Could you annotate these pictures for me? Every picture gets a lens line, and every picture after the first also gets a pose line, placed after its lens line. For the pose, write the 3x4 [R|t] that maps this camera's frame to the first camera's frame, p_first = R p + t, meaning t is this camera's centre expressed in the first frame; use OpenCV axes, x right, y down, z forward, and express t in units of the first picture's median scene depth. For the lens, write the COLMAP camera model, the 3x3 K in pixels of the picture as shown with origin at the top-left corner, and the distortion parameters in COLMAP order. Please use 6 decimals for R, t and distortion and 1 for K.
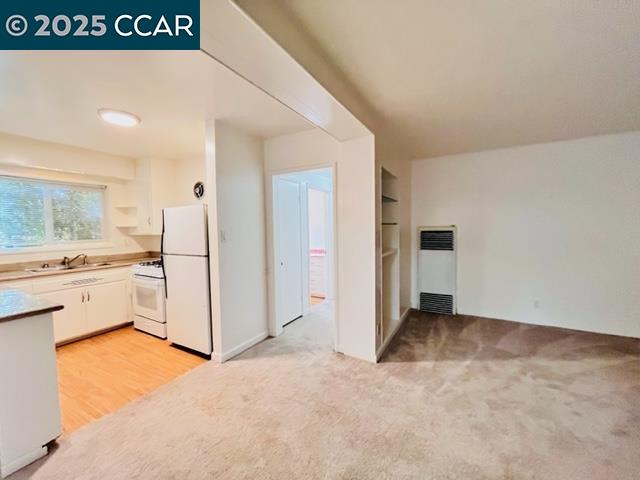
lens RADIAL K [[260.8, 0, 318.6], [0, 260.8, 240.1], [0, 0, 1]] dist [-0.001564, -0.000644]
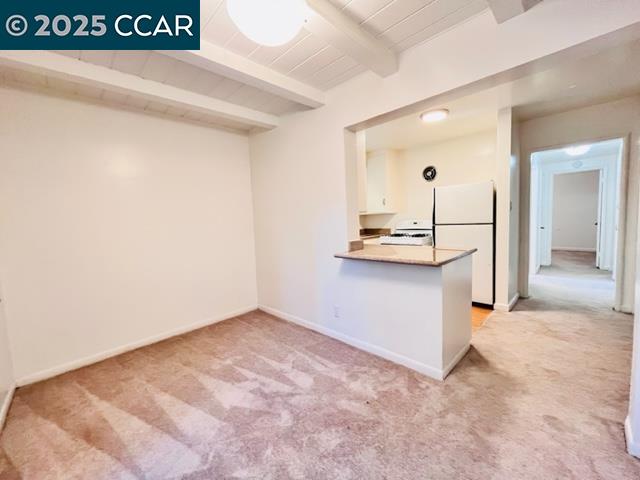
lens RADIAL K [[260.8, 0, 318.6], [0, 260.8, 240.1], [0, 0, 1]] dist [-0.001564, -0.000644]
pose [[0.962205, -0.000290, -0.272326, -0.753495], [0.009933, 0.999371, 0.034033, 0.075459], [0.272145, -0.035452, 0.961603, -0.328702]]
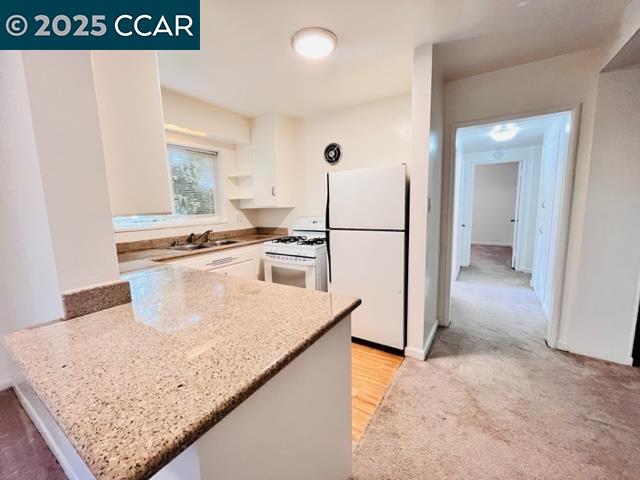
lens RADIAL K [[260.8, 0, 318.6], [0, 260.8, 240.1], [0, 0, 1]] dist [-0.001564, -0.000644]
pose [[0.998312, -0.001122, -0.058075, -0.553739], [0.006073, 0.996350, 0.085150, 0.017506], [0.057768, -0.085359, 0.994674, 0.168063]]
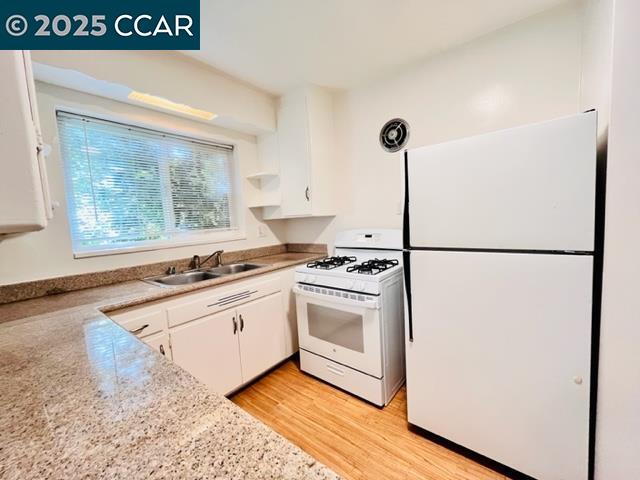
lens RADIAL K [[260.8, 0, 318.6], [0, 260.8, 240.1], [0, 0, 1]] dist [-0.001564, -0.000644]
pose [[0.986037, -0.022075, -0.165058, -0.647105], [0.029069, 0.998774, 0.040074, 0.014016], [0.163971, -0.044313, 0.985469, 0.489398]]
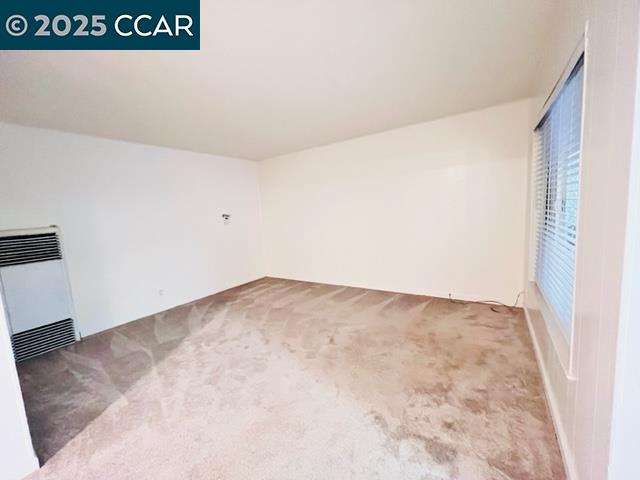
lens RADIAL K [[260.8, 0, 318.6], [0, 260.8, 240.1], [0, 0, 1]] dist [-0.001564, -0.000644]
pose [[0.078818, -0.104029, 0.991446, -0.190707], [0.113211, 0.989040, 0.094776, -0.000331], [-0.990440, 0.104773, 0.089732, 0.247666]]
